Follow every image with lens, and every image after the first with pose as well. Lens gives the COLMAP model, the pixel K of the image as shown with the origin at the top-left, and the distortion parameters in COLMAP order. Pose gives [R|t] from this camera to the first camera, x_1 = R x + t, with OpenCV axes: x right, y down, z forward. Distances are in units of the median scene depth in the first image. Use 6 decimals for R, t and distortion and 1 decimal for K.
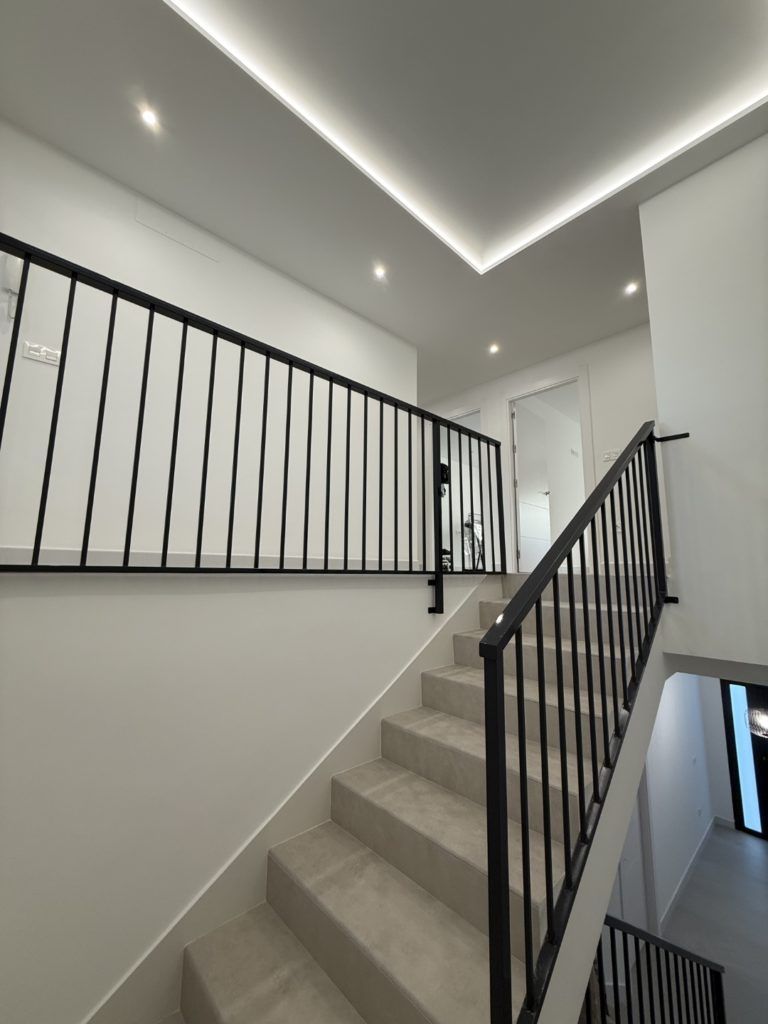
lens RADIAL K [[408.8, 0, 382.5], [0, 408.8, 508.6], [0, 0, 1]] dist [0.000998, -0.000389]
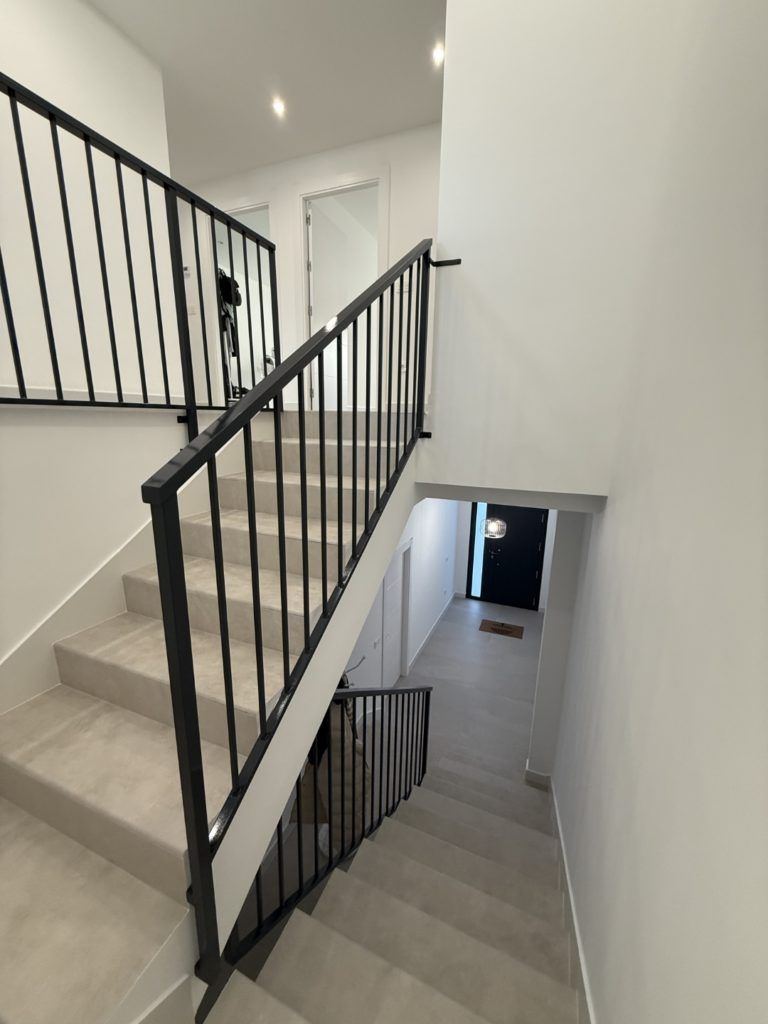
lens RADIAL K [[408.8, 0, 382.5], [0, 408.8, 508.6], [0, 0, 1]] dist [0.000998, -0.000389]
pose [[0.911709, -0.087655, 0.401376, 0.148256], [-0.065920, 0.933104, 0.353512, 0.030375], [-0.405513, -0.348759, 0.844942, 0.070110]]
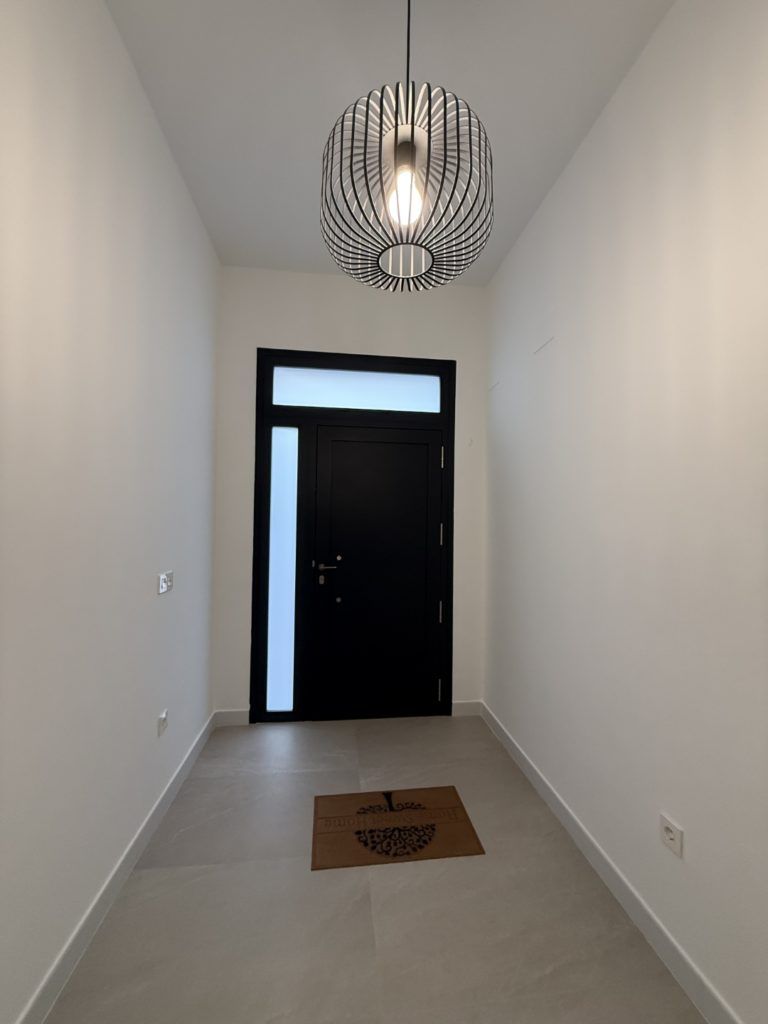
lens RADIAL K [[408.8, 0, 382.5], [0, 408.8, 508.6], [0, 0, 1]] dist [0.000998, -0.000389]
pose [[0.579131, 0.004532, 0.815222, 1.470608], [-0.130998, 0.987507, 0.087571, 1.243196], [-0.804641, -0.157508, 0.572490, 1.678277]]
